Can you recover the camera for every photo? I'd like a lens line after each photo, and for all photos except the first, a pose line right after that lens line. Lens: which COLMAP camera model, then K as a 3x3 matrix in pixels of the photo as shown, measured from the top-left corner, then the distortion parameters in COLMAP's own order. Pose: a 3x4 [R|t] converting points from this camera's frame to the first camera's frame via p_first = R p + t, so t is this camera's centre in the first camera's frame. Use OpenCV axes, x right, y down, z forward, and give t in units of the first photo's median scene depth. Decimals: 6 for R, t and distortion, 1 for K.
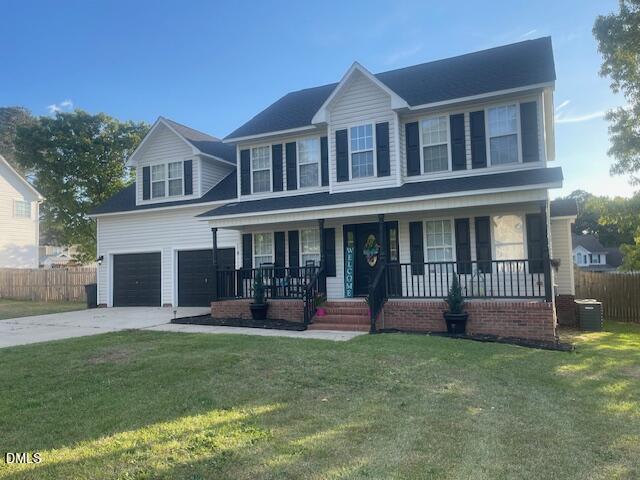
lens RADIAL K [[456.9, 0, 320.0], [0, 456.9, 240.0], [0, 0, 1]] dist [0.000038, 0.000206]
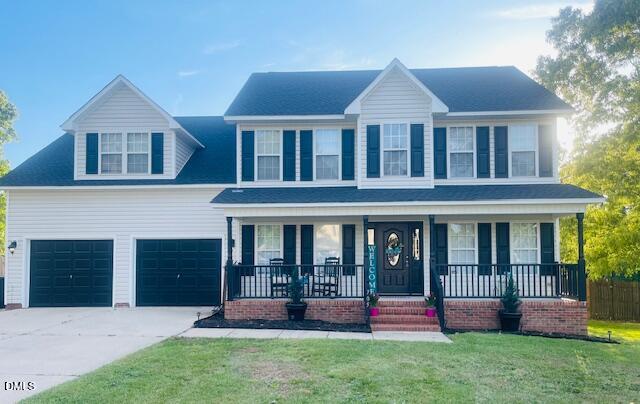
lens RADIAL K [[434.0, 0, 319.0], [0, 434.0, 239.1], [0, 0, 1]] dist [0.004570, -0.000033]
pose [[0.922393, 0.054621, 0.382371, -0.398282], [-0.051851, 0.998501, -0.017554, 0.025214], [-0.382756, -0.003634, 0.923842, 0.185449]]
